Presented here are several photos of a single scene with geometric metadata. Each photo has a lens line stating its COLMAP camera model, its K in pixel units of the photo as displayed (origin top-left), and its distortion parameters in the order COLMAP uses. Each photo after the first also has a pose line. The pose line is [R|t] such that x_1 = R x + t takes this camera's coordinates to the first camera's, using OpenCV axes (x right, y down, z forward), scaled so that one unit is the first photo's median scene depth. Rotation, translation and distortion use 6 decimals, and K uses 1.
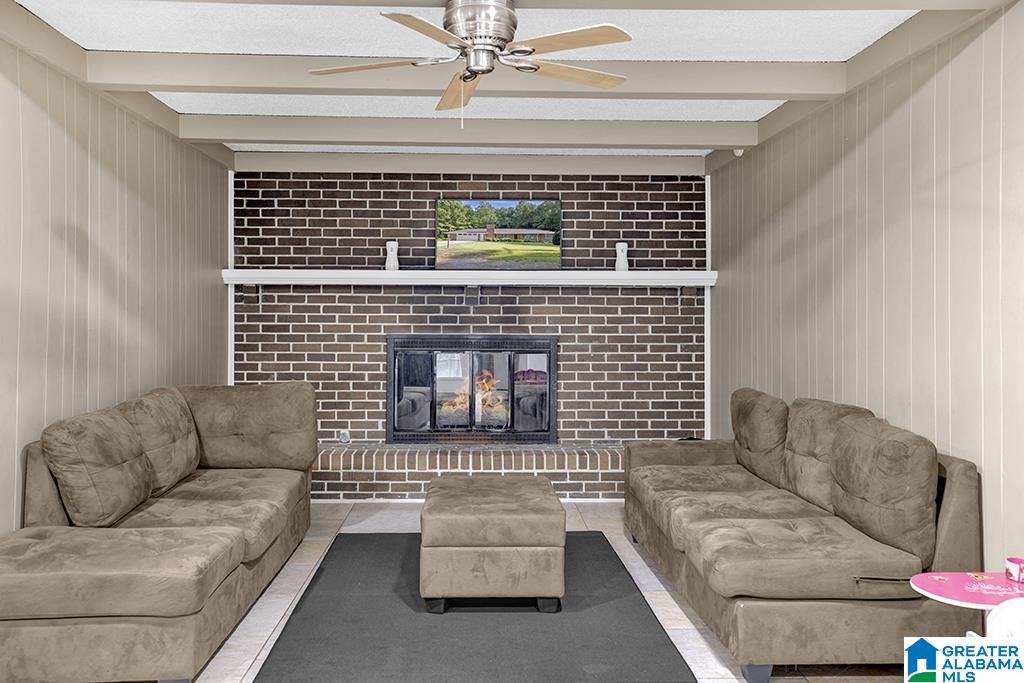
lens RADIAL K [[869.9, 0, 512.1], [0, 869.9, 307.4], [0, 0, 1]] dist [-0.013089, 0.027137]
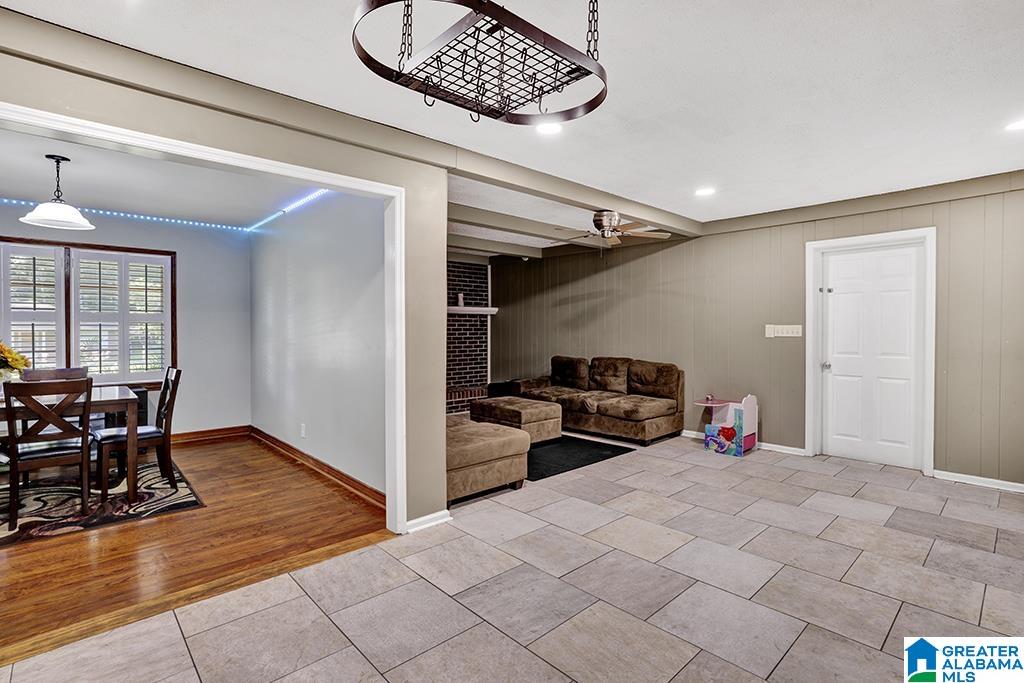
lens RADIAL K [[476.6, 0, 510.8], [0, 476.6, 334.2], [0, 0, 1]] dist [-0.019349, 0.000050]
pose [[0.780720, -0.011789, 0.624769, -0.561732], [-0.003321, 0.999730, 0.023015, -0.001897], [-0.624872, -0.020043, 0.780470, -0.000203]]
